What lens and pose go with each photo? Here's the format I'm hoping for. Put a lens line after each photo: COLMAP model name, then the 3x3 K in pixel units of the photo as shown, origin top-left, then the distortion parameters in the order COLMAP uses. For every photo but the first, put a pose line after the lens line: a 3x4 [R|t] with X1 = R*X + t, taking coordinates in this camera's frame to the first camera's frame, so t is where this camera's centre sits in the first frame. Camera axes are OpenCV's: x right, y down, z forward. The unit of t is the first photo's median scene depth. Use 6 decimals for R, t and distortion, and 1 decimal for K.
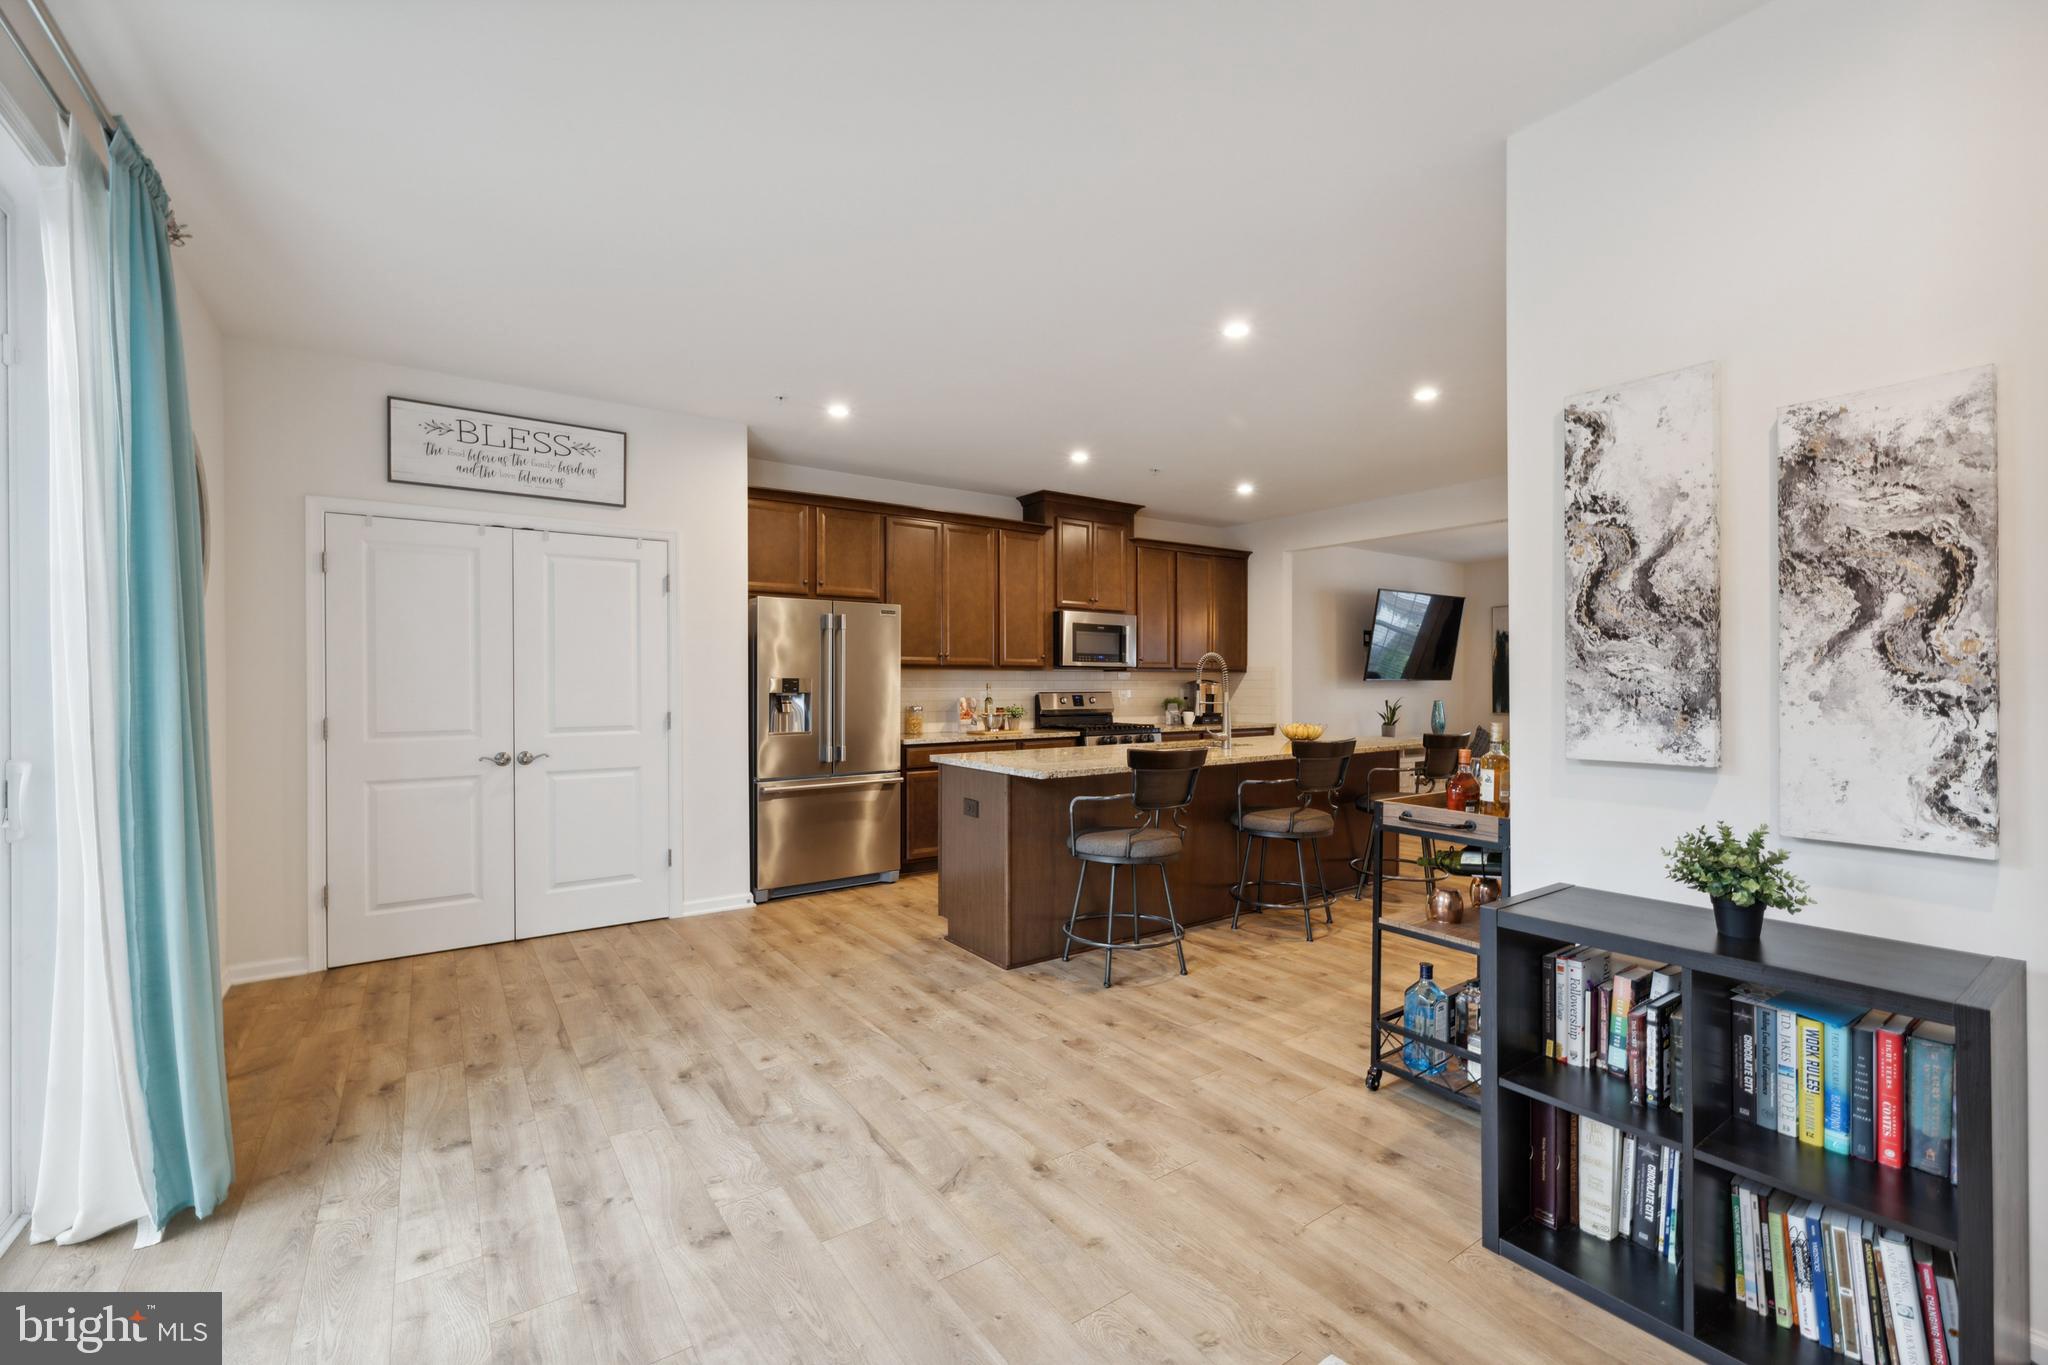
lens RADIAL K [[851.6, 0, 1018.0], [0, 851.6, 686.8], [0, 0, 1]] dist [-0.000153, -0.000114]
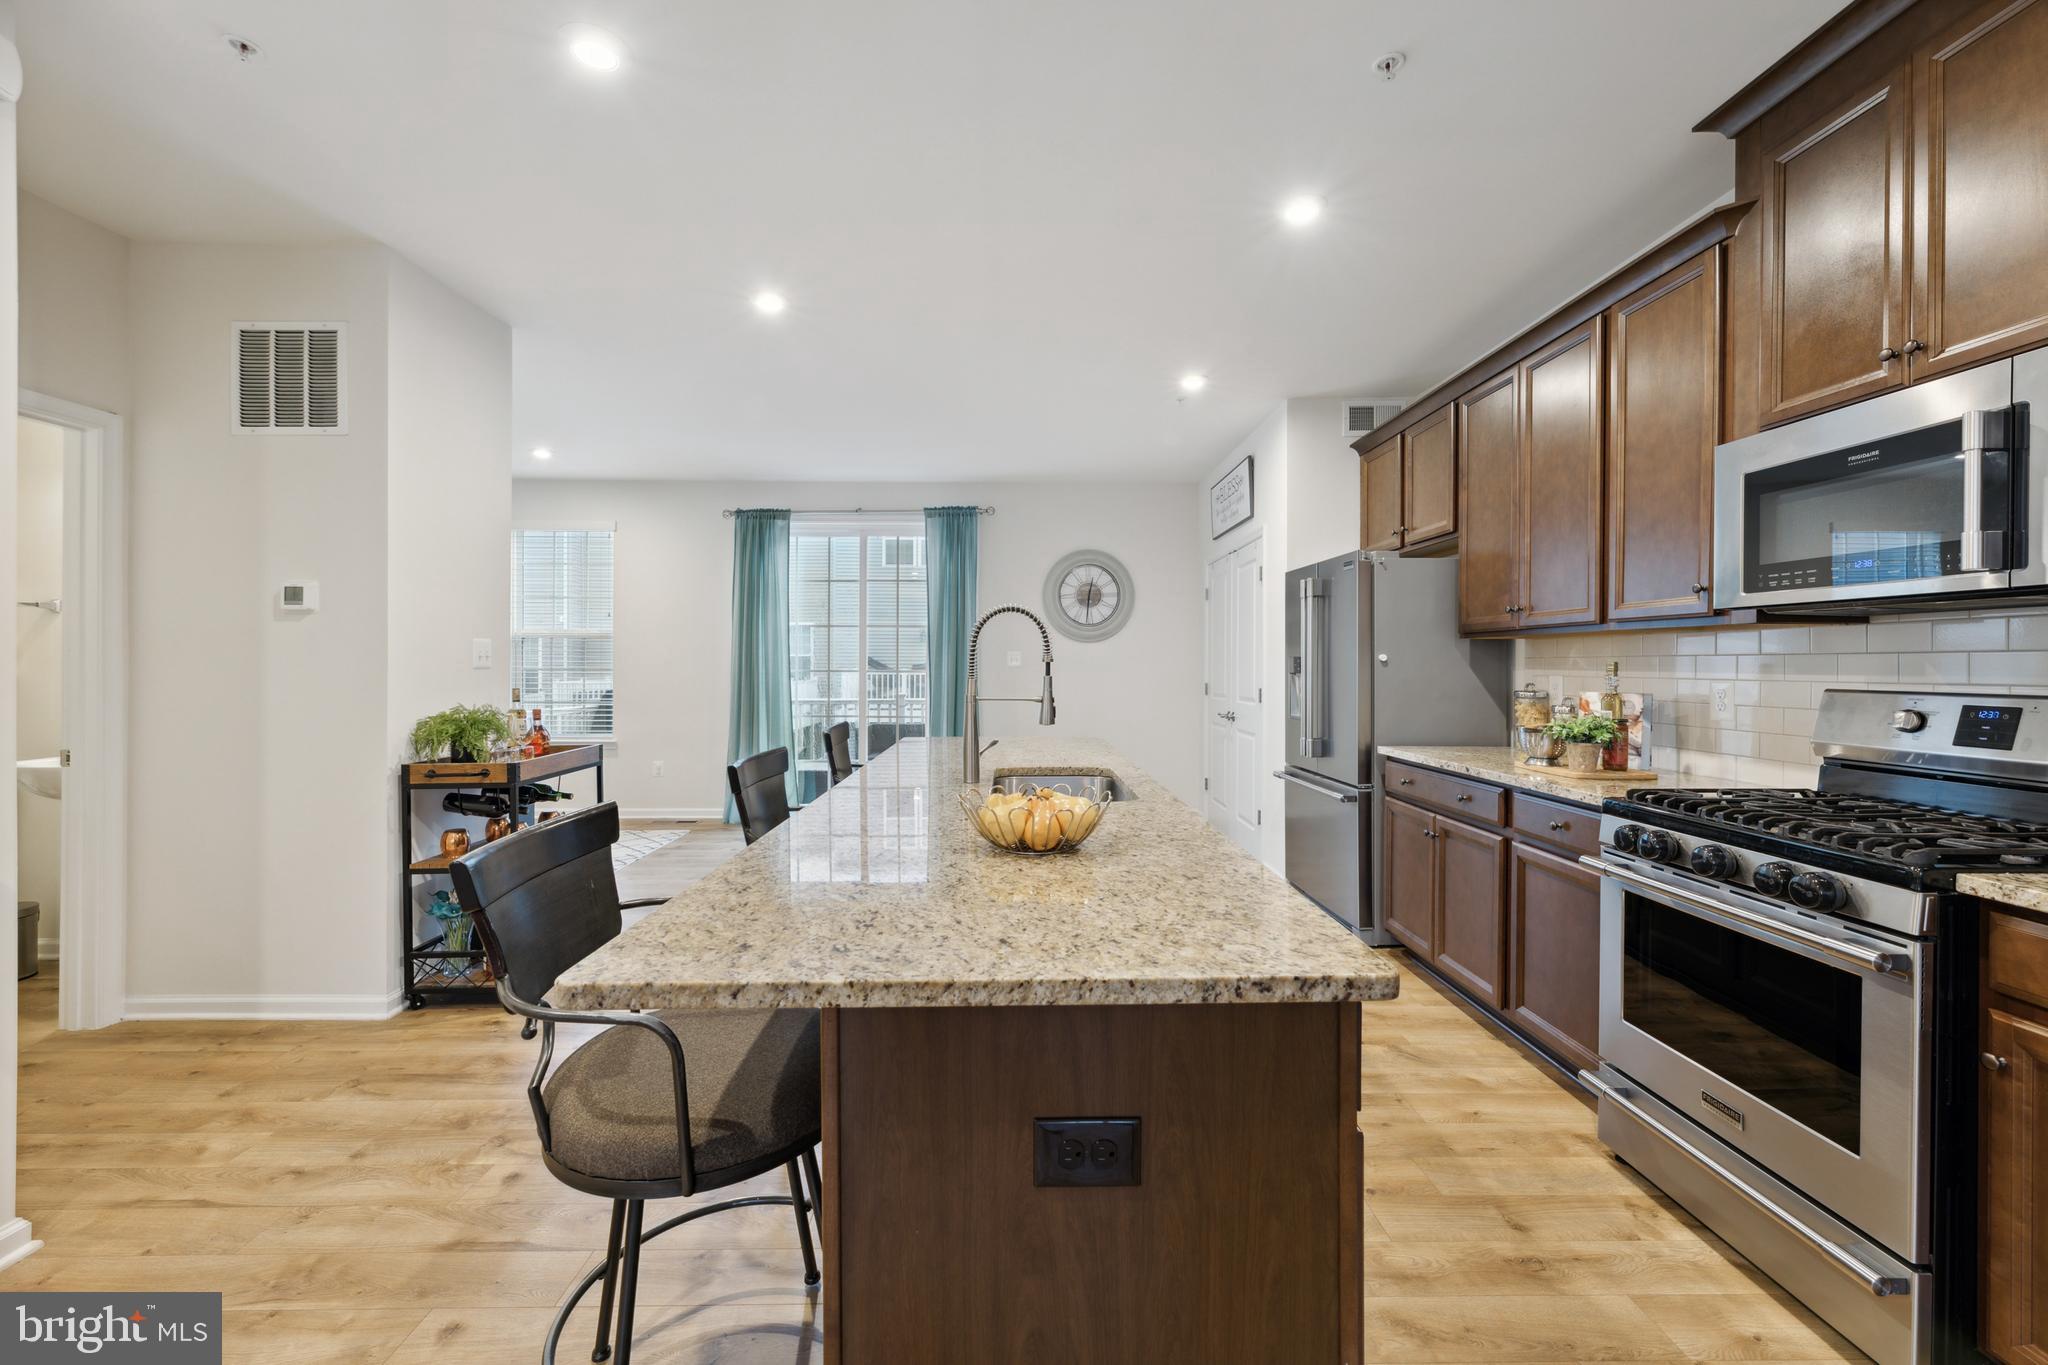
lens RADIAL K [[828.1, 0, 1026.1], [0, 828.1, 669.1], [0, 0, 1]] dist [0.003660, -0.000309]
pose [[-0.549515, 0.005460, -0.835466, 0.514899], [-0.003727, 0.999953, 0.008986, -0.003284], [0.835476, 0.008051, -0.549468, 1.020110]]
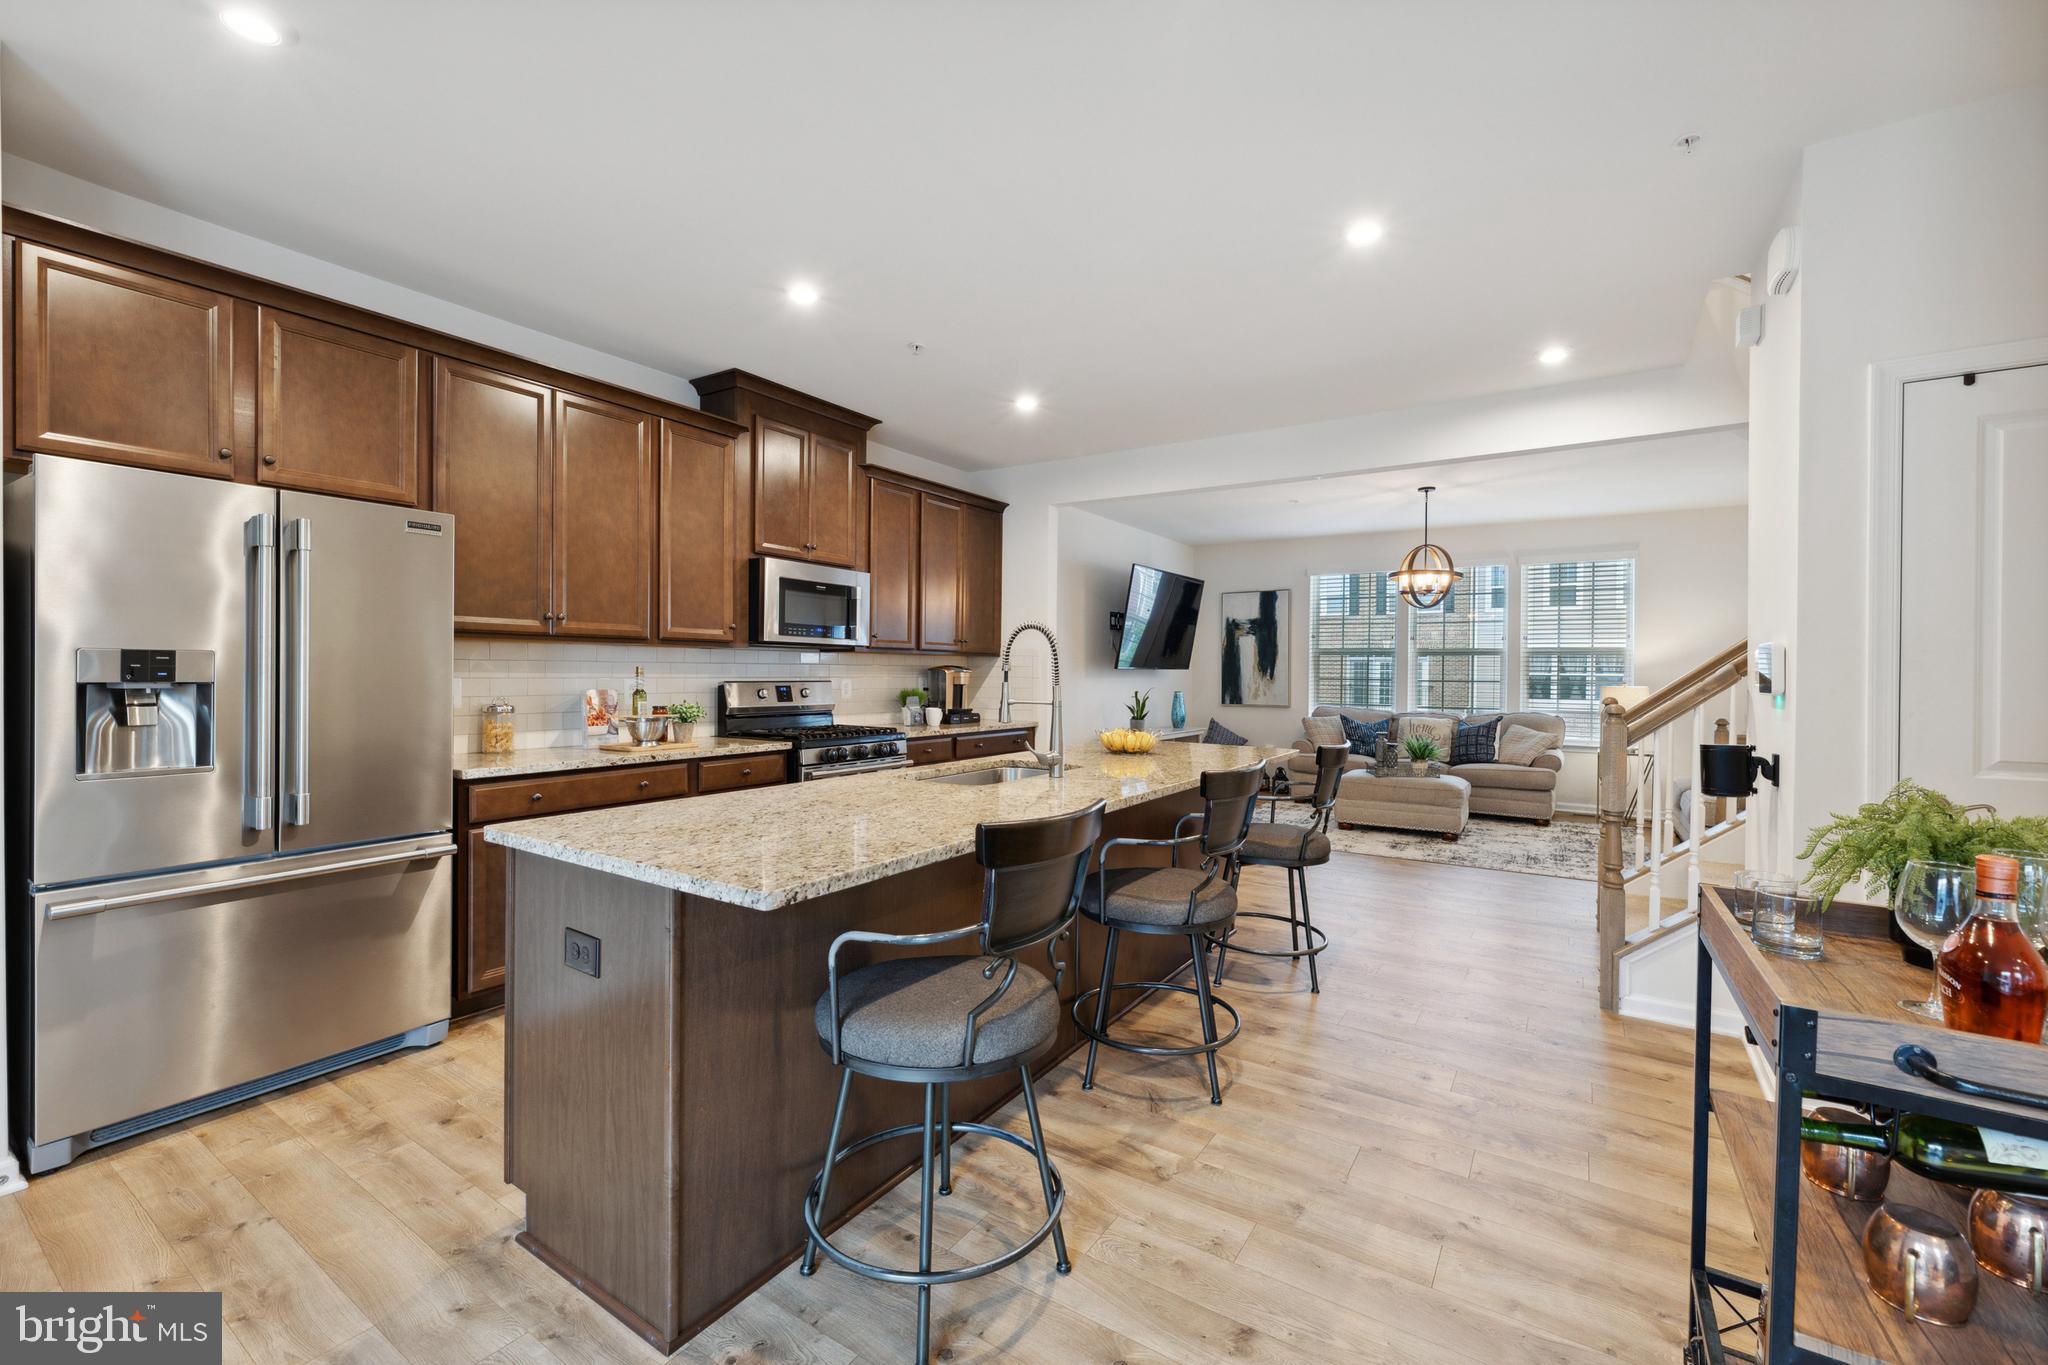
lens RADIAL K [[843.5, 0, 1021.0], [0, 843.5, 680.8], [0, 0, 1]] dist [0.000507, 0.000046]
pose [[0.928401, 0.006103, 0.371530, -0.005010], [-0.009822, 0.999919, 0.008116, -0.001665], [-0.371451, -0.011184, 0.928385, 0.343966]]
